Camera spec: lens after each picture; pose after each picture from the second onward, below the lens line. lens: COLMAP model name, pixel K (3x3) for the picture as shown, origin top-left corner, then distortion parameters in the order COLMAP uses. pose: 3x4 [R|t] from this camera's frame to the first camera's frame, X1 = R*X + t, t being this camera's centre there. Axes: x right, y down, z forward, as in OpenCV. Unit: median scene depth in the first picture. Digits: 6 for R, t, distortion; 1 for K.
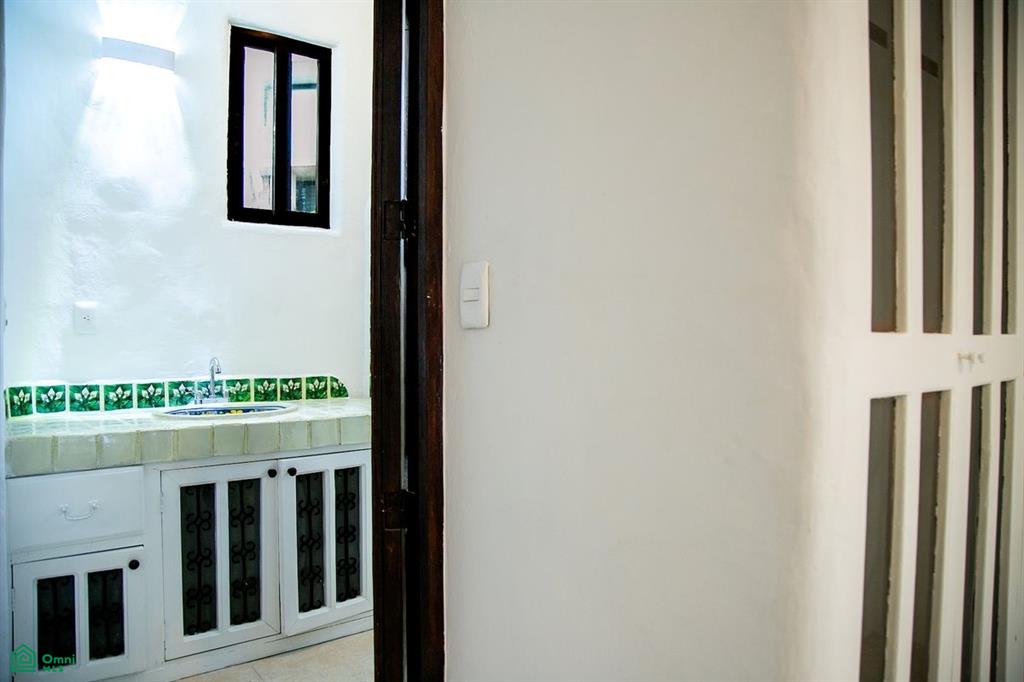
lens RADIAL K [[702.4, 0, 513.1], [0, 702.4, 342.2], [0, 0, 1]] dist [-0.039580, 0.004567]
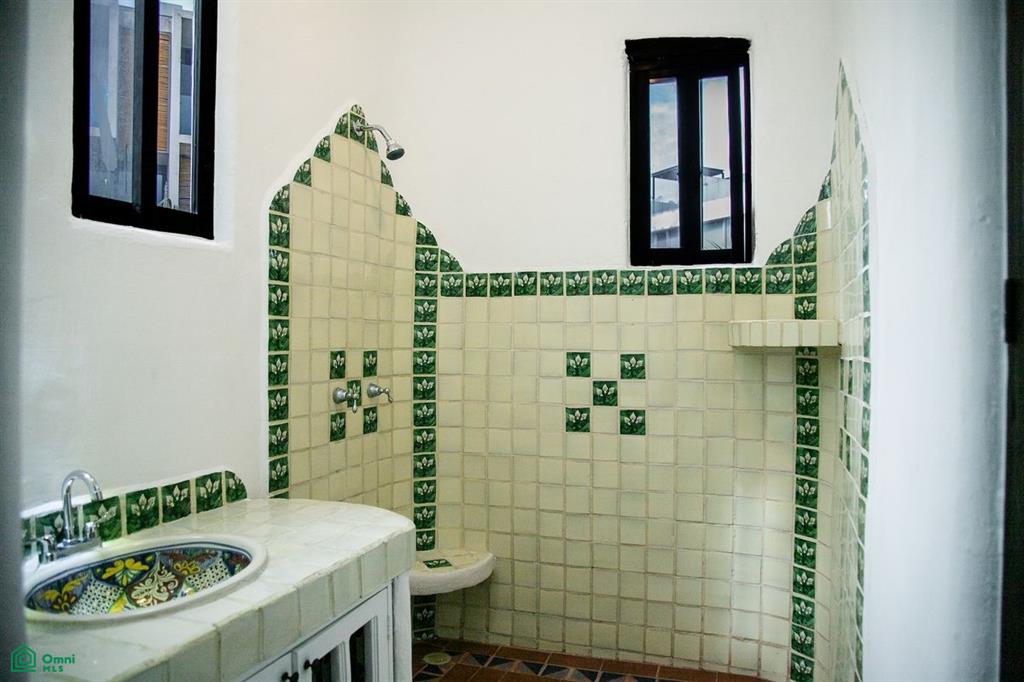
lens RADIAL K [[702.4, 0, 511.3], [0, 702.4, 338.5], [0, 0, 1]] dist [-0.039580, 0.004567]
pose [[0.829142, 0.003516, 0.559026, -0.426842], [-0.004513, 0.999990, 0.000405, -0.078799], [-0.559019, -0.002859, 0.829150, 0.344034]]
